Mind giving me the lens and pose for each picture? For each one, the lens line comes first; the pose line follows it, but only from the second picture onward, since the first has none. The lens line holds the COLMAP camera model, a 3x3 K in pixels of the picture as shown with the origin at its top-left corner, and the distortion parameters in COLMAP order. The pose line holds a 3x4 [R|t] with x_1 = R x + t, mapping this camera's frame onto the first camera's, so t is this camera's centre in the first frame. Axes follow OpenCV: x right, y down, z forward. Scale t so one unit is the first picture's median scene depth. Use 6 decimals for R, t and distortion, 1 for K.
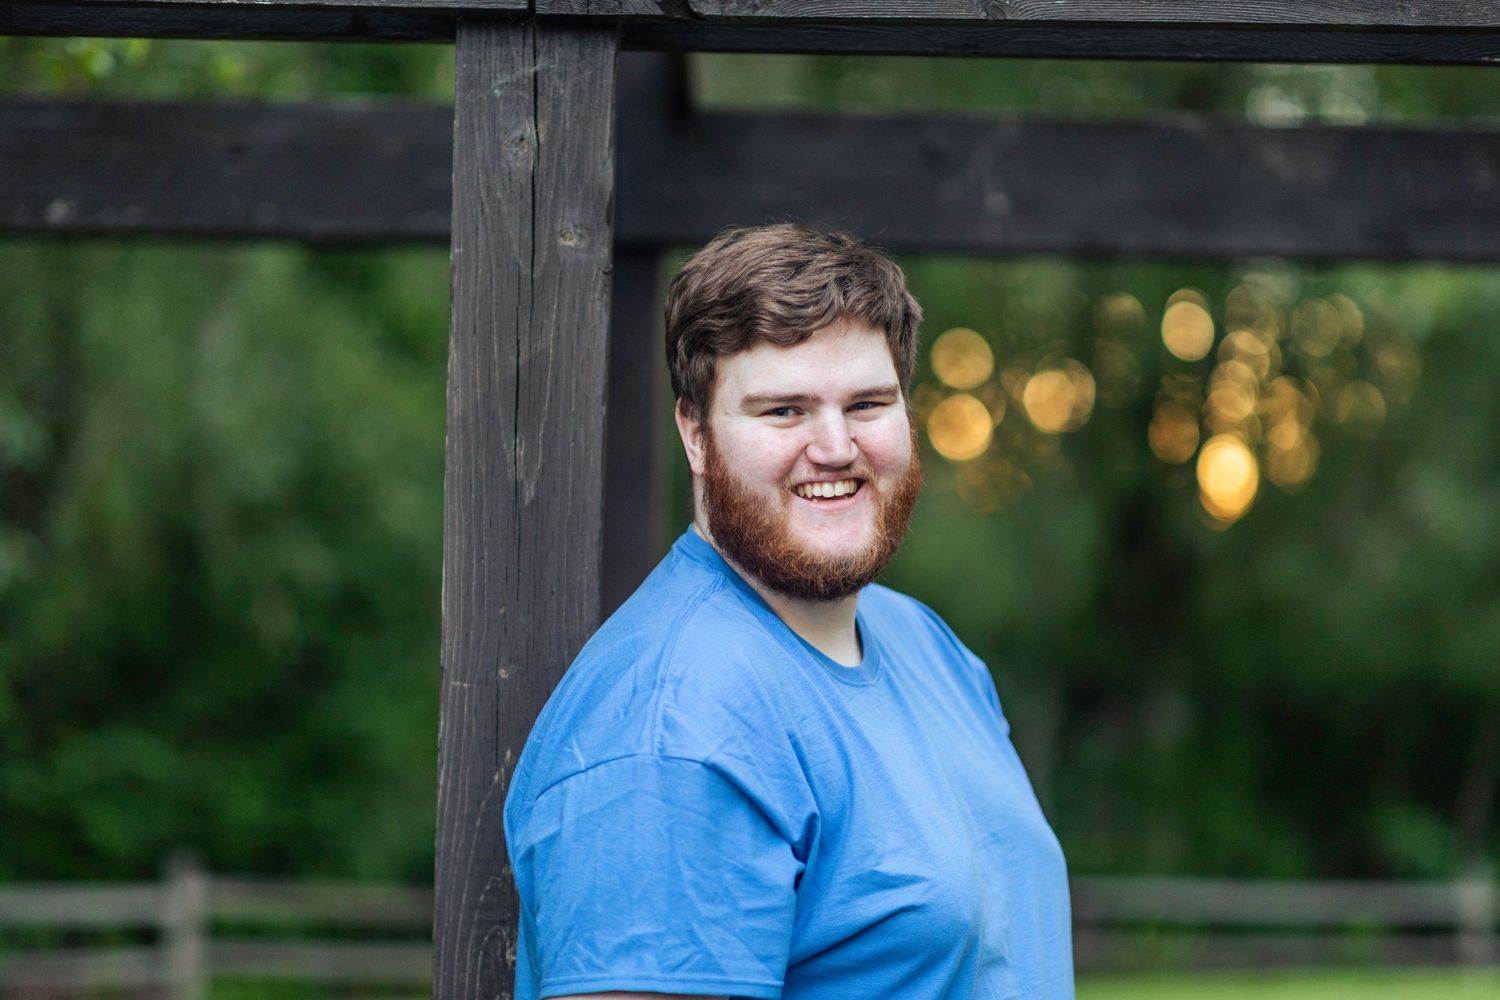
lens RADIAL K [[3799.7, 0, 666.3], [0, 3799.7, 499.3], [0, 0, 1]] dist [0.132248, 0.425233]
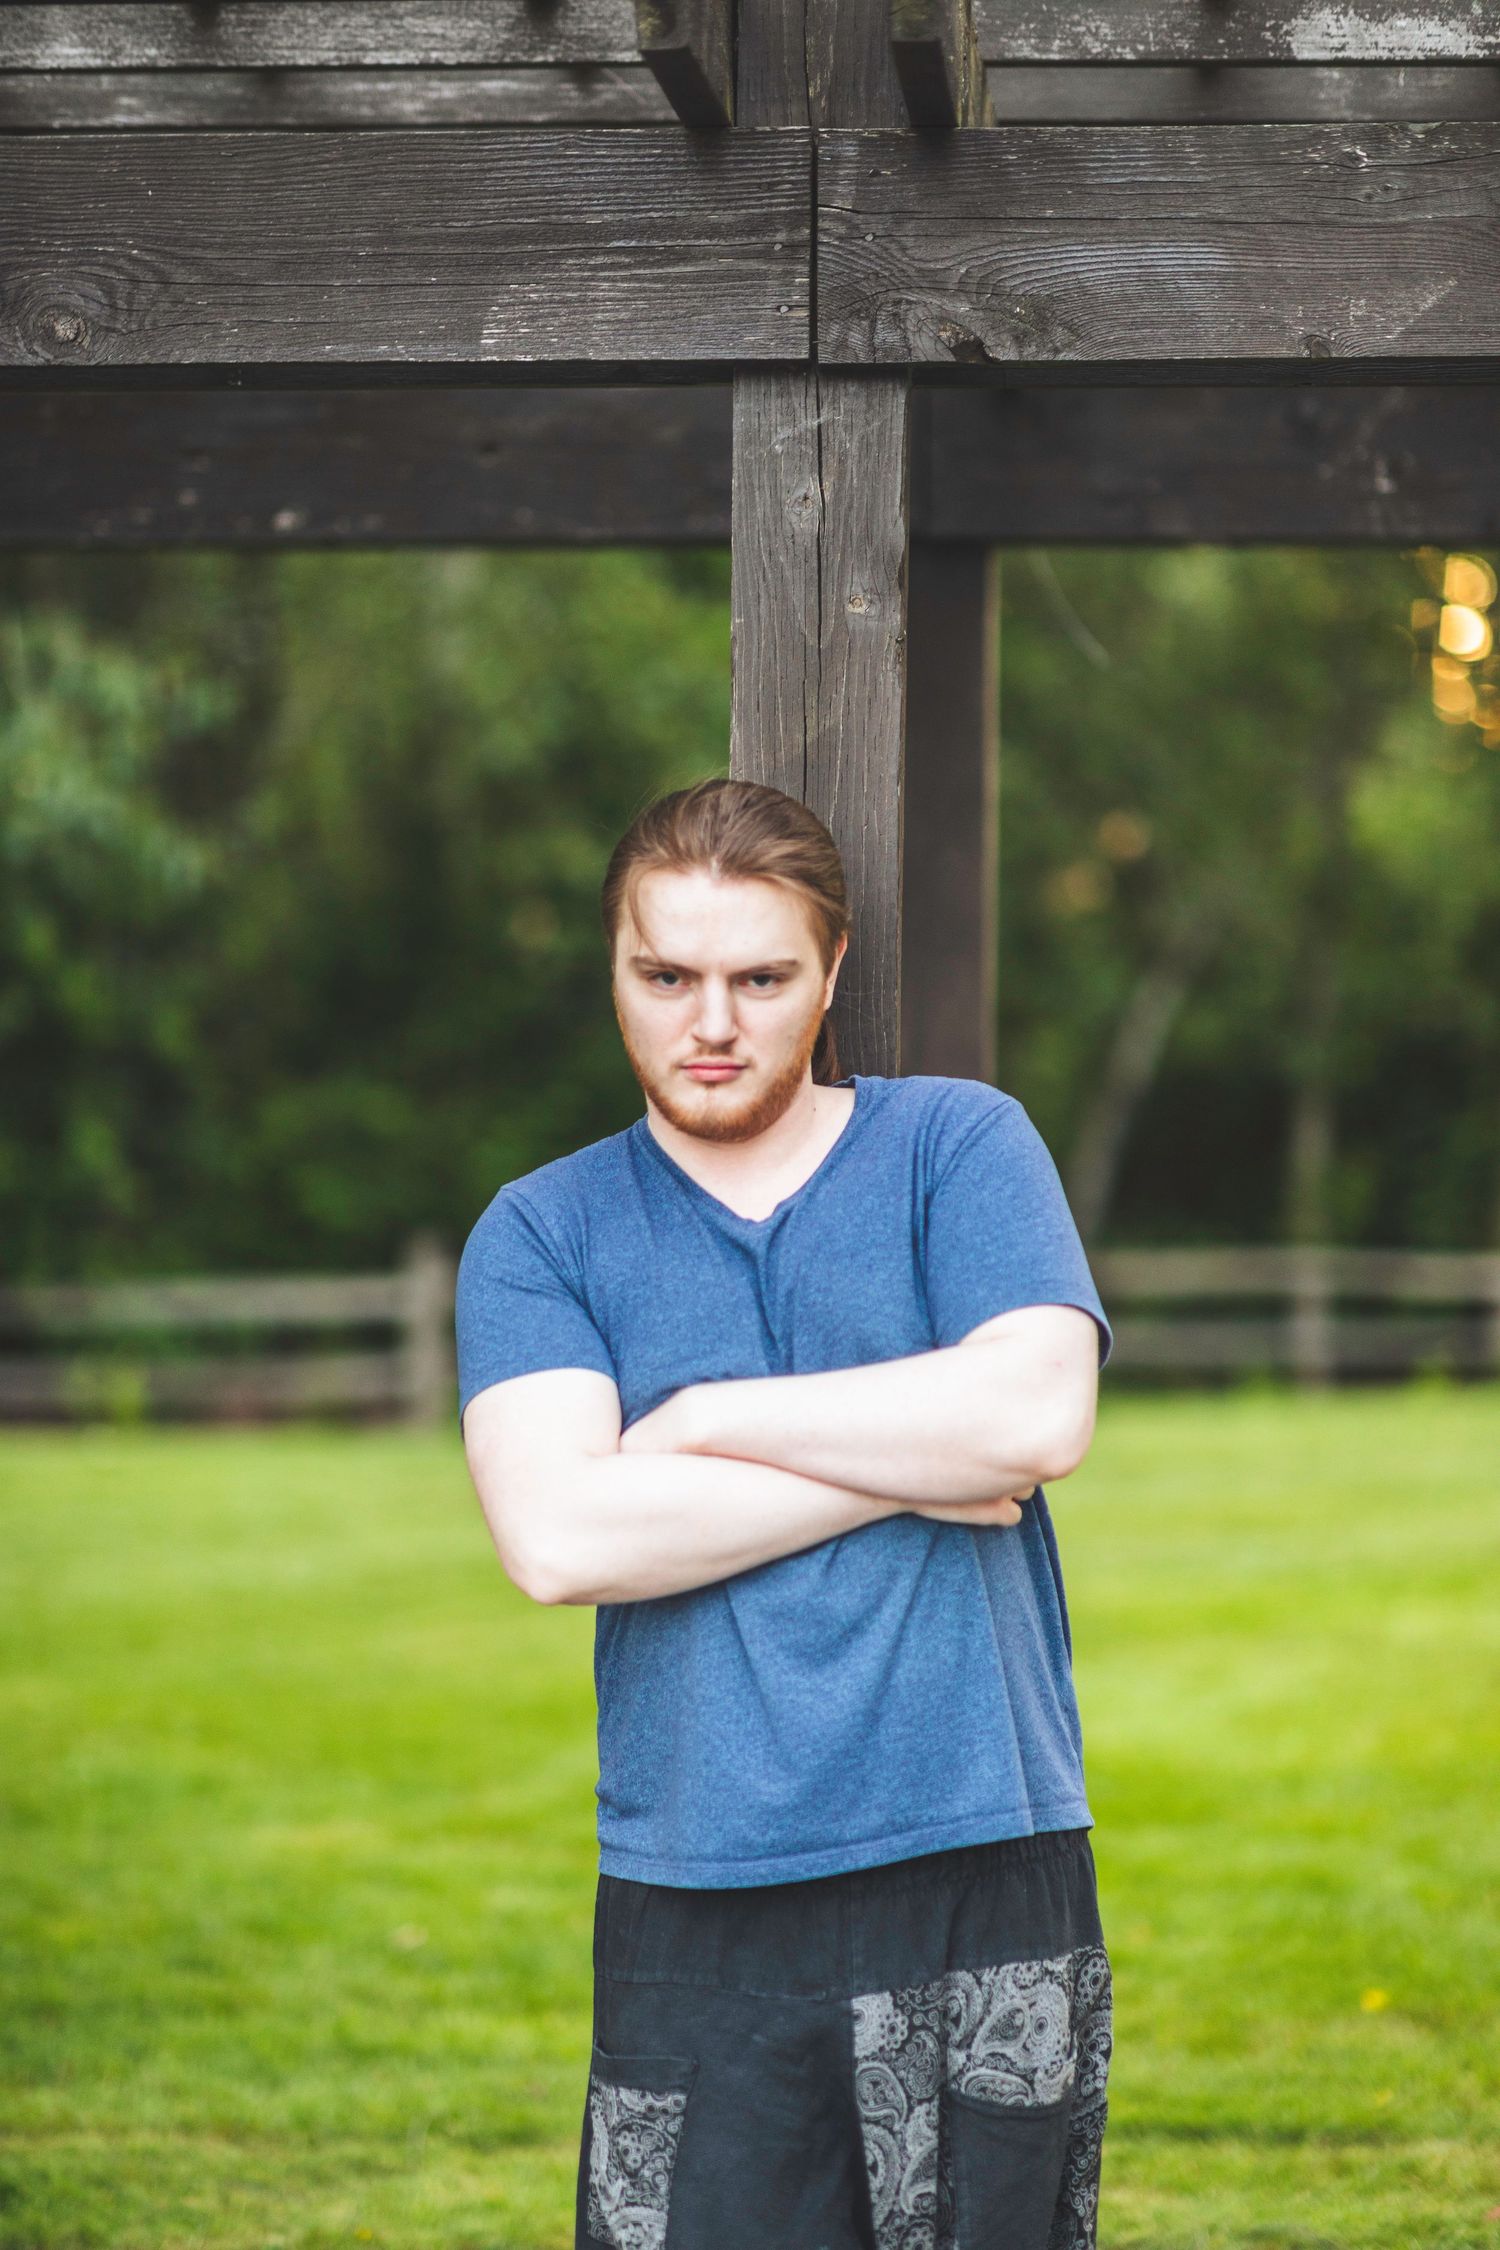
lens RADIAL K [[5664.1, 0, 653.9], [0, 5664.1, 1126.2], [0, 0, 1]] dist [0.091596, 0.145317]
pose [[0.996685, -0.012913, -0.080323, 0.033895], [0.019306, 0.996661, 0.079331, -0.052586], [0.079030, -0.080619, 0.993607, -0.382116]]
